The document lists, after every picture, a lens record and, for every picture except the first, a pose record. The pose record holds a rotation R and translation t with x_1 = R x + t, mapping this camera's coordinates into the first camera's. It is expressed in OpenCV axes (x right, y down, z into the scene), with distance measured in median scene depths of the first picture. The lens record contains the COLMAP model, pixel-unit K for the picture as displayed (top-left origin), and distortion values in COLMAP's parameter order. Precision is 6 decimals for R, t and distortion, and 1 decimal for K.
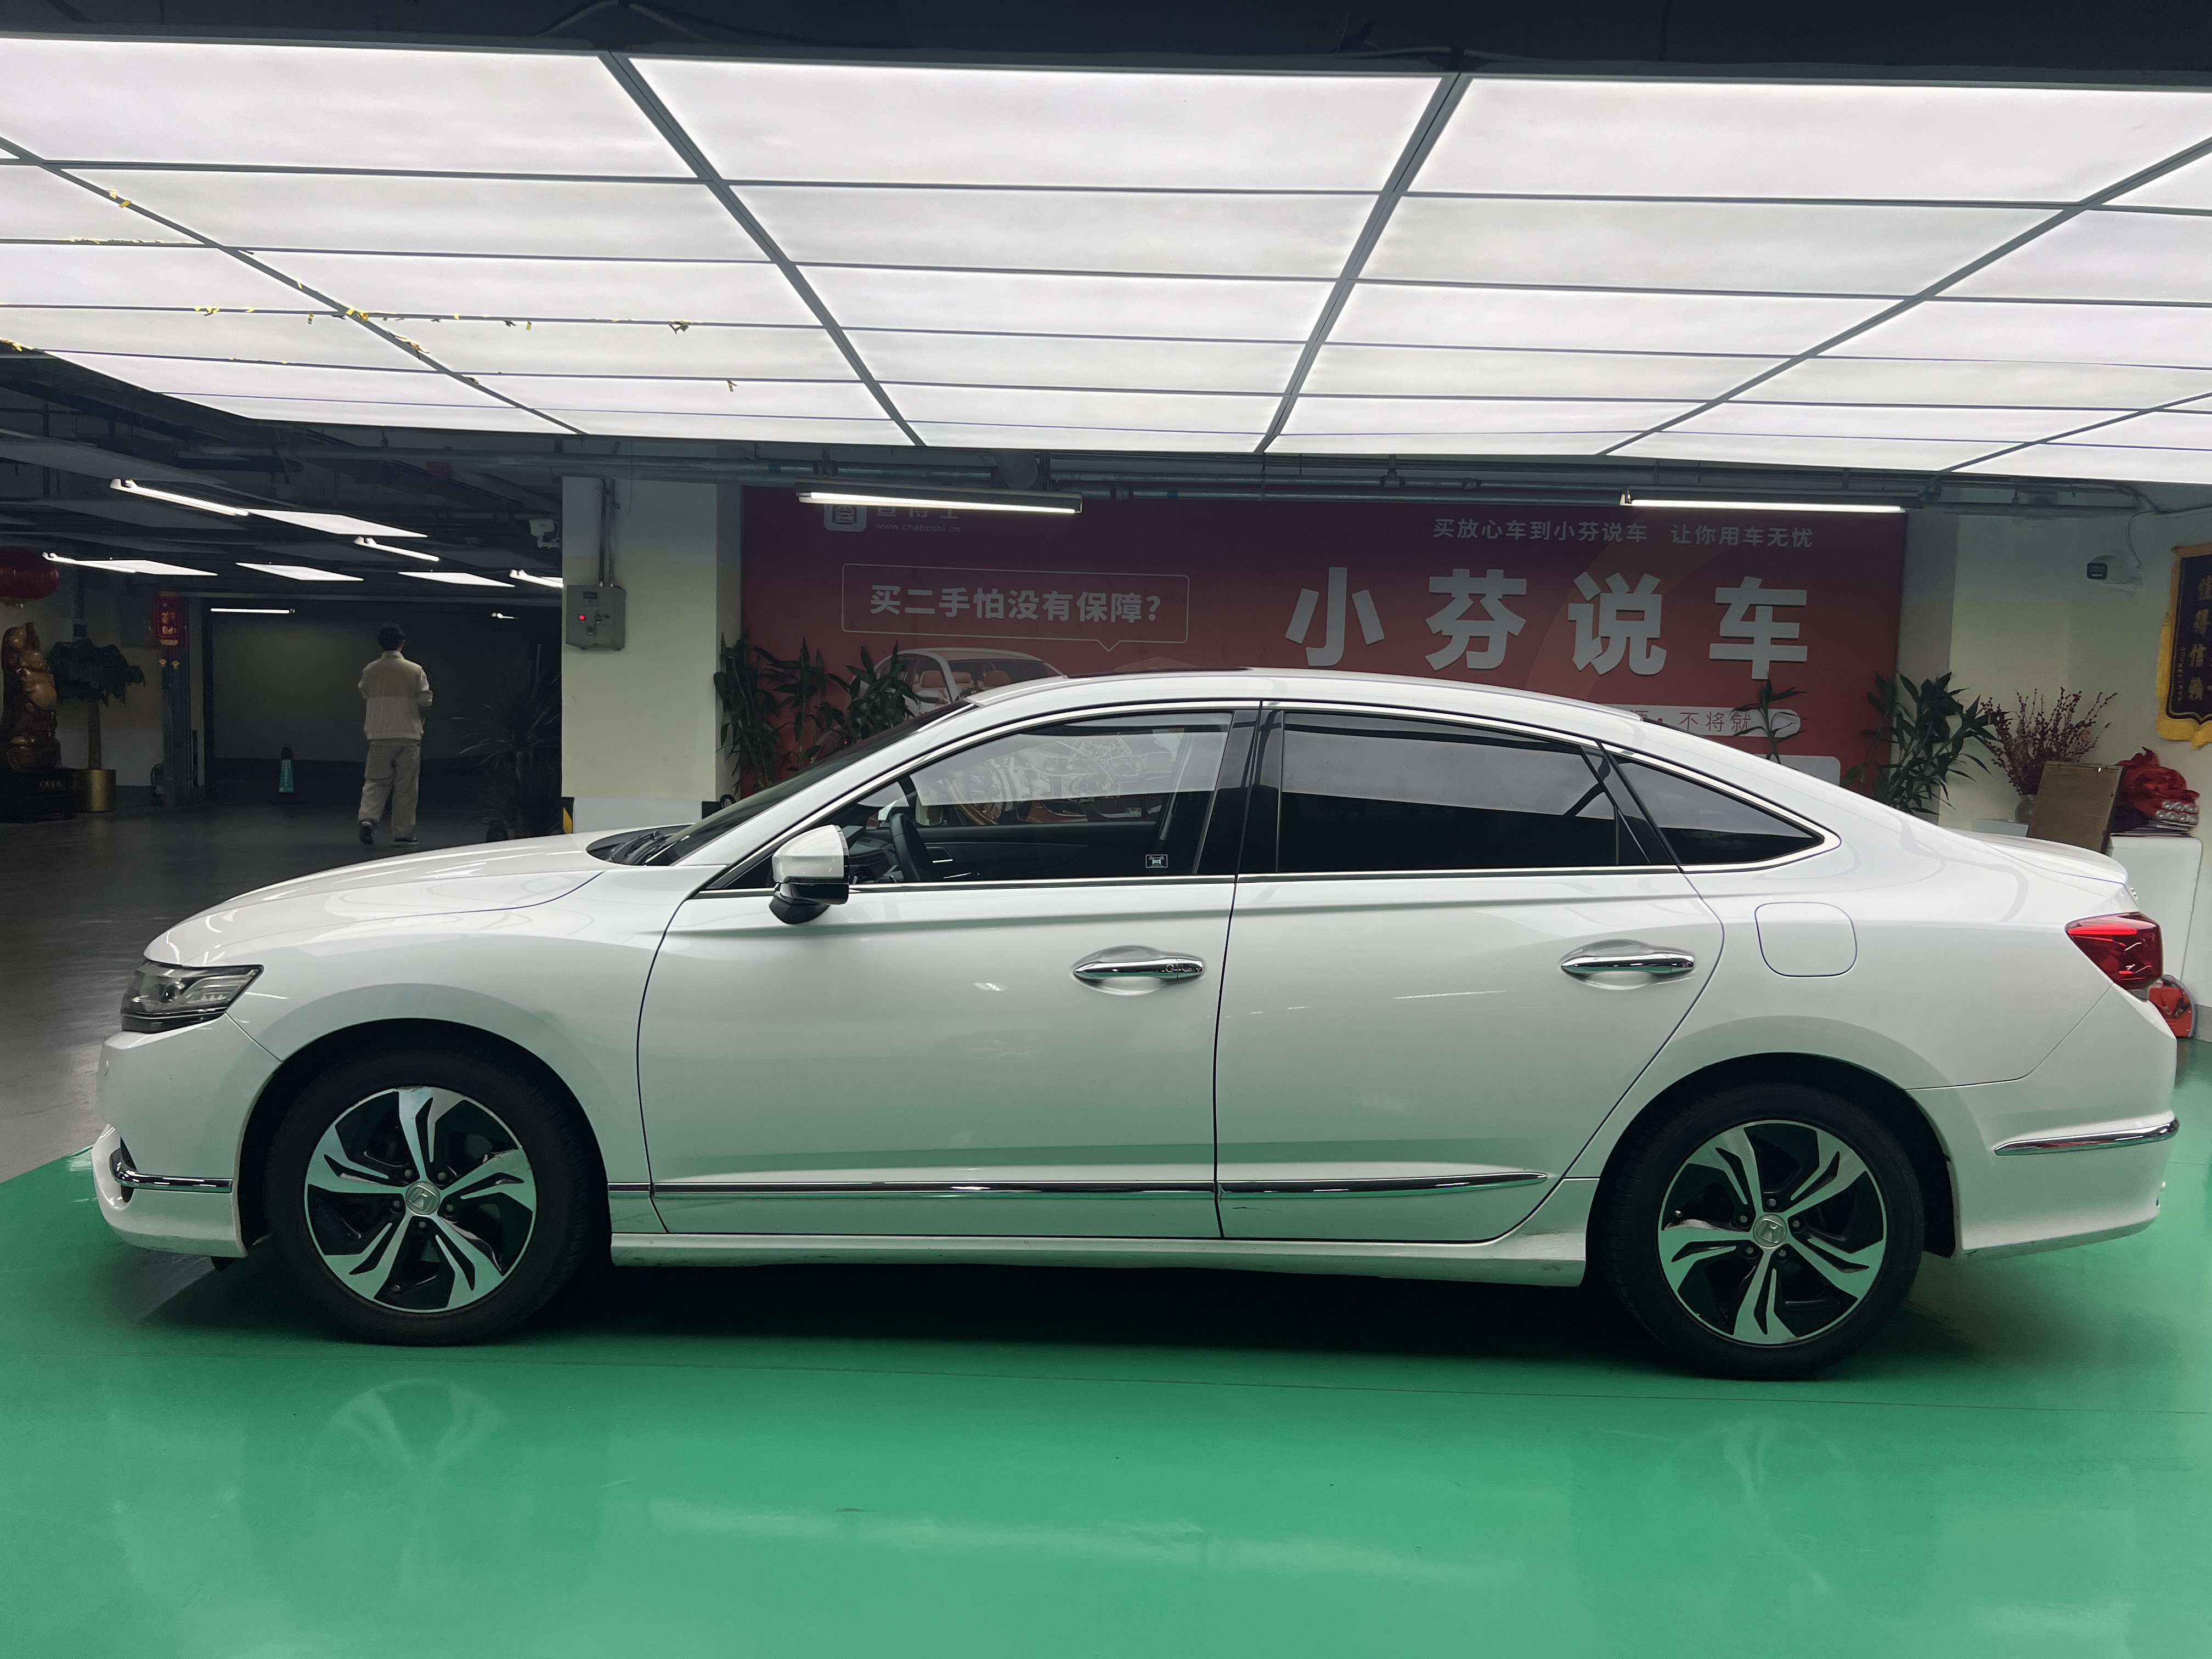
lens RADIAL K [[1680.8, 0, 1092.9], [0, 1680.8, 818.1], [0, 0, 1]] dist [0.049128, -0.079197]
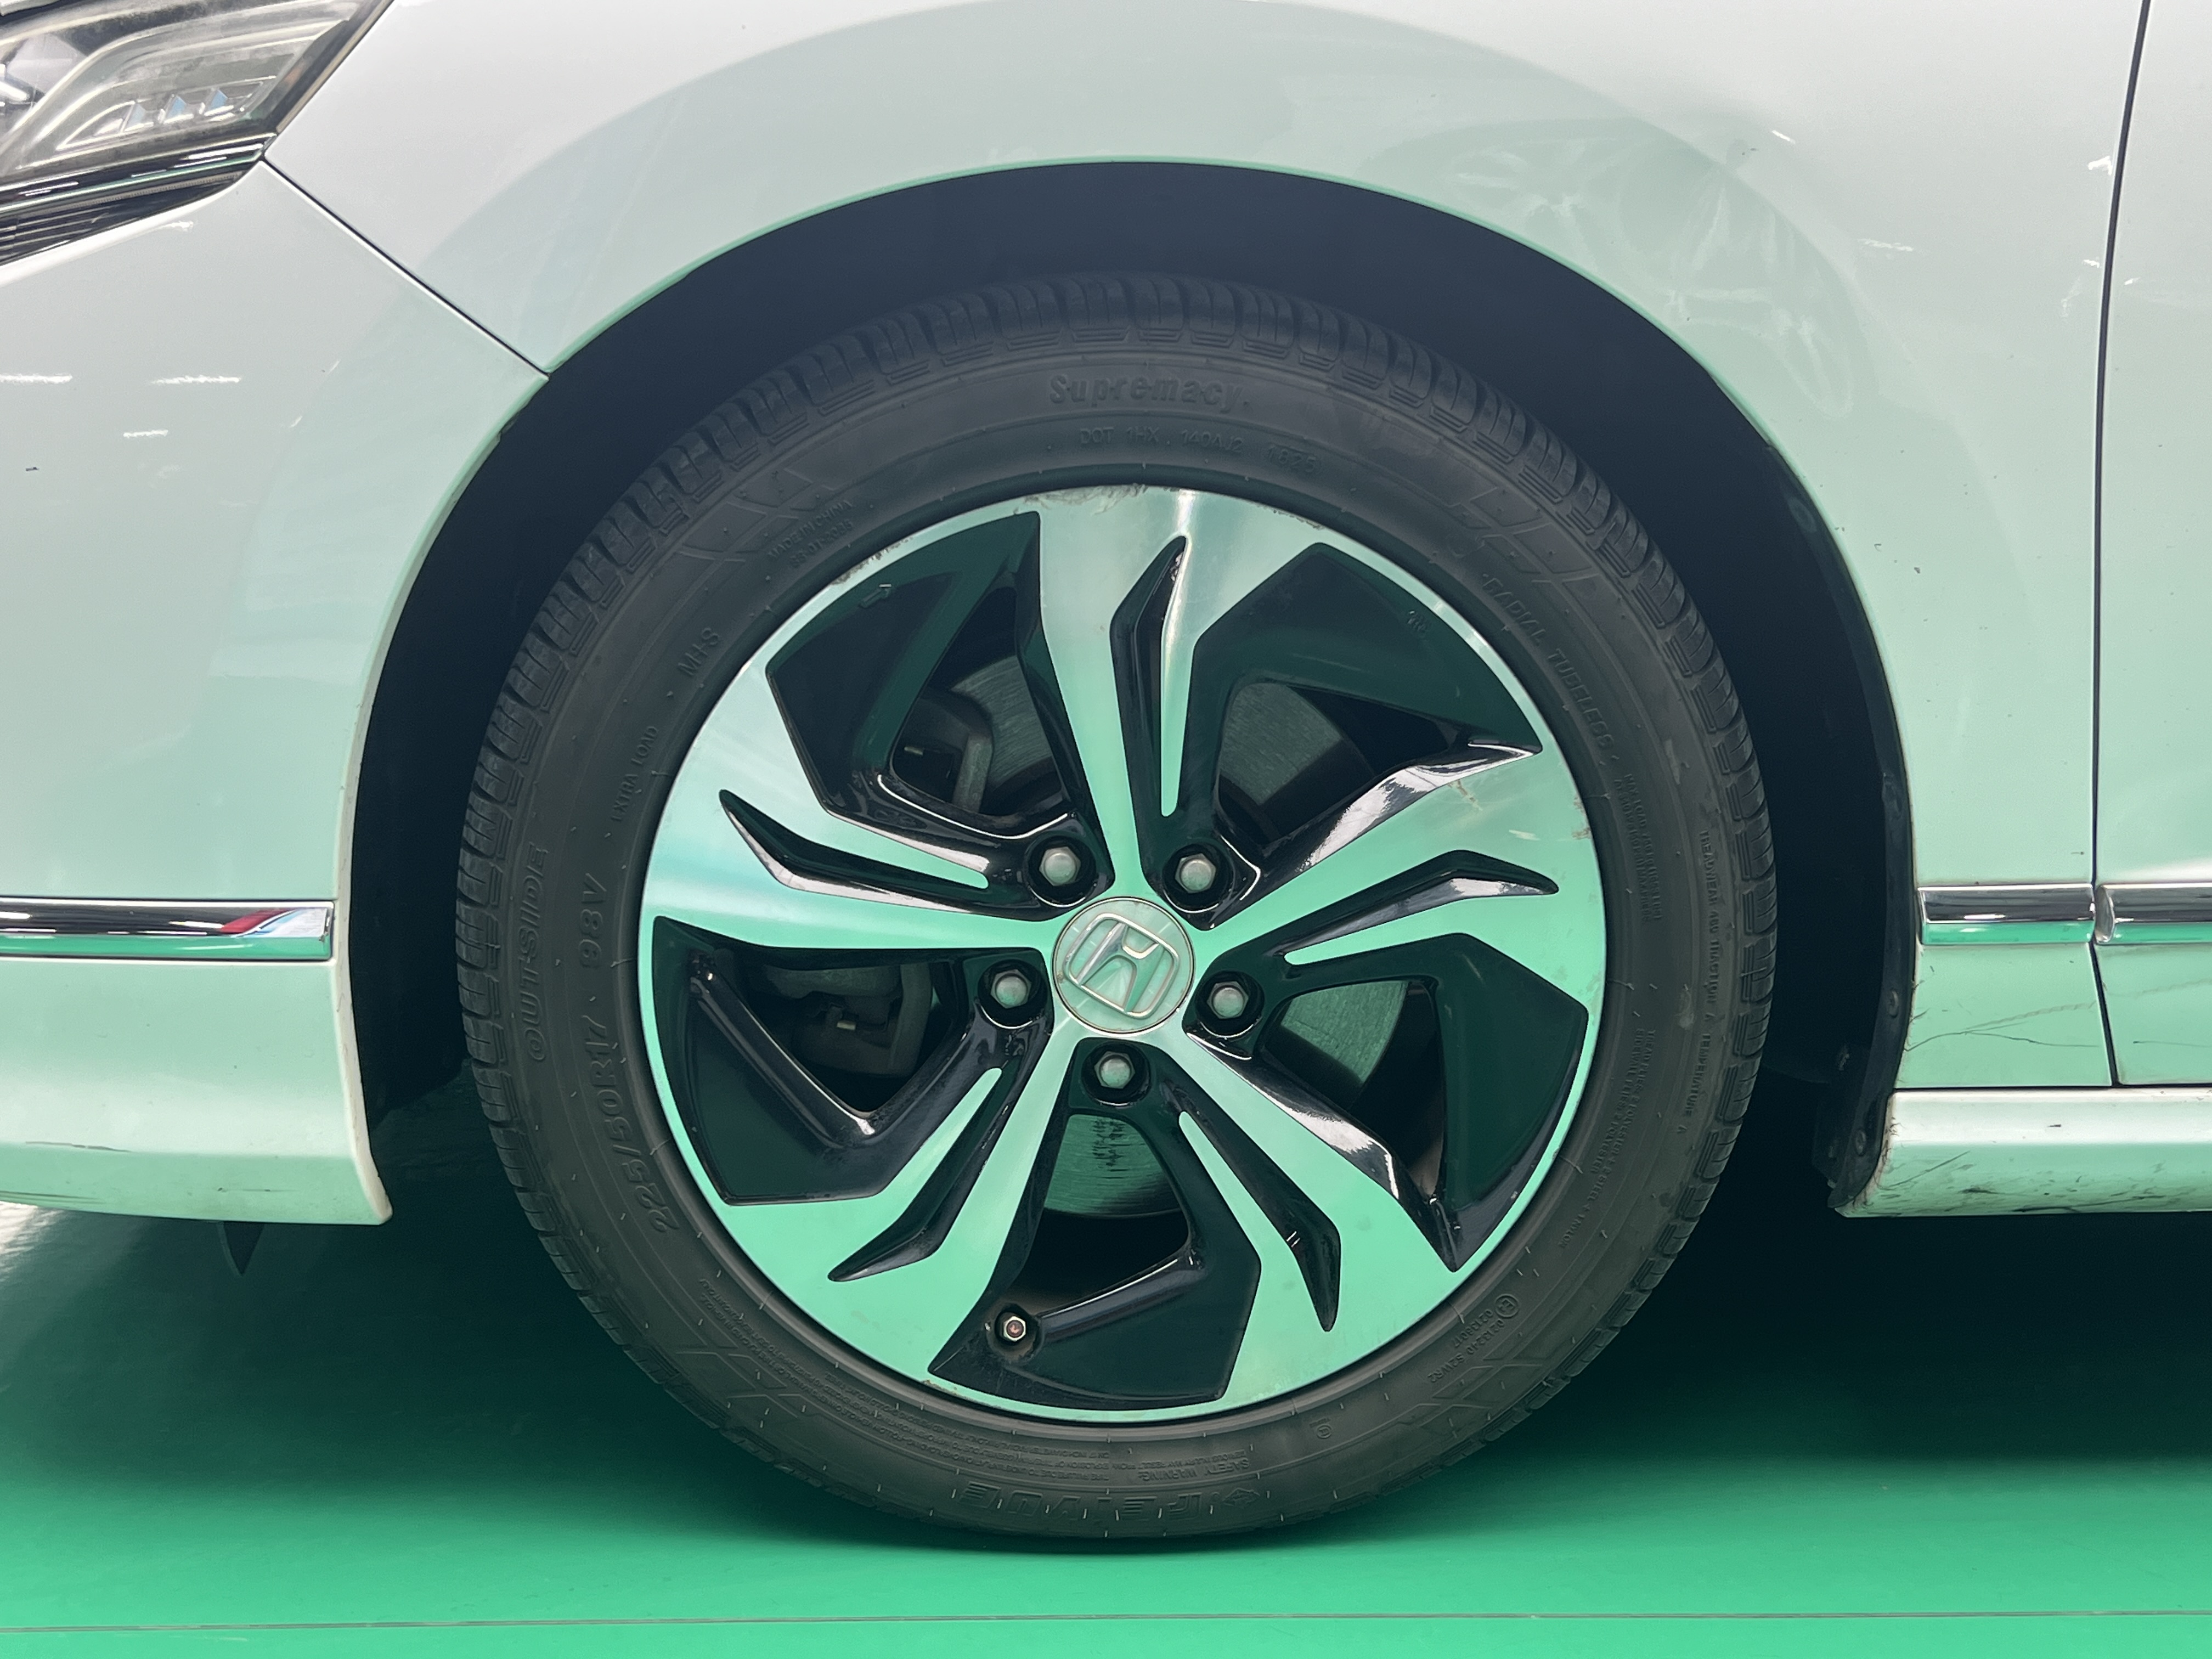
lens RADIAL K [[2624.6, 0, 1106.0], [0, 2624.6, 829.5], [0, 0, 1]] dist [0.130006, -0.345350]
pose [[0.999663, -0.024844, 0.007544, -0.394461], [0.023538, 0.989799, 0.140515, 0.150681], [-0.010958, -0.140290, 0.990050, 0.622986]]
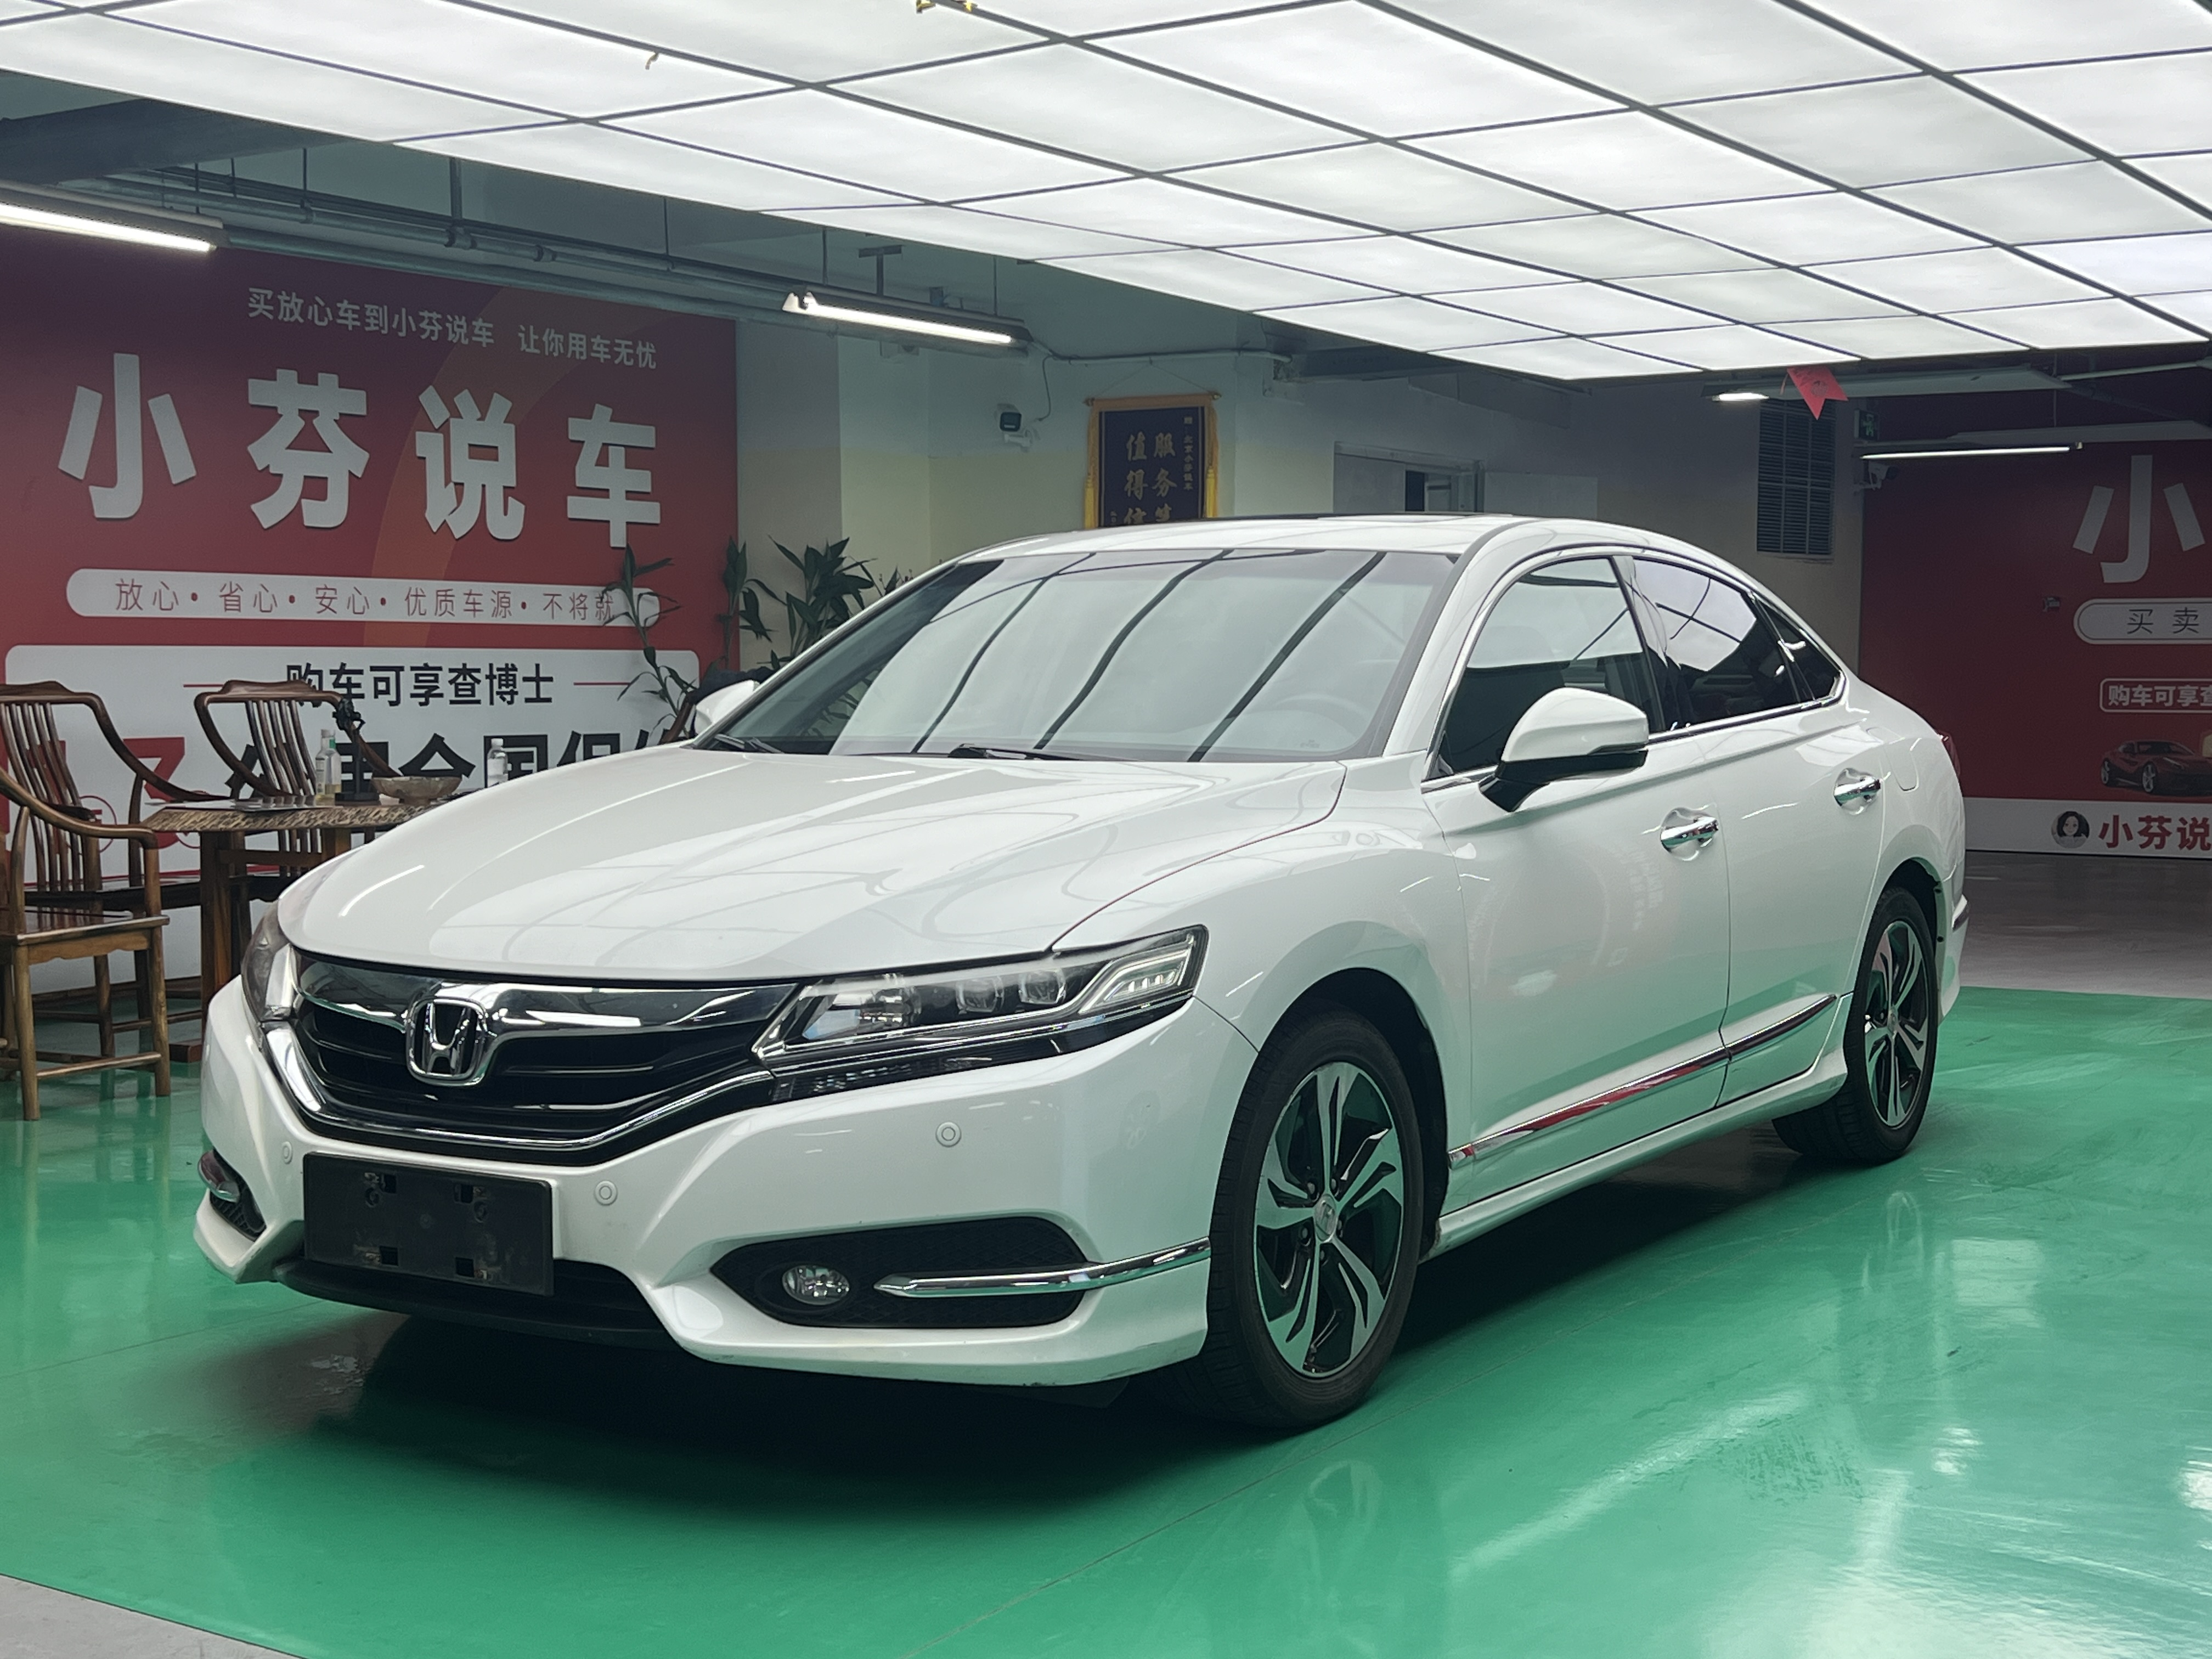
lens RADIAL K [[2861.5, 0, 1106.0], [0, 2861.5, 829.5], [0, 0, 1]] dist [0.130017, -0.022573]
pose [[0.548795, -0.079357, 0.832181, -1.454355], [0.072404, 0.996255, 0.047256, -0.009927], [-0.832815, 0.034320, 0.552486, 0.376449]]
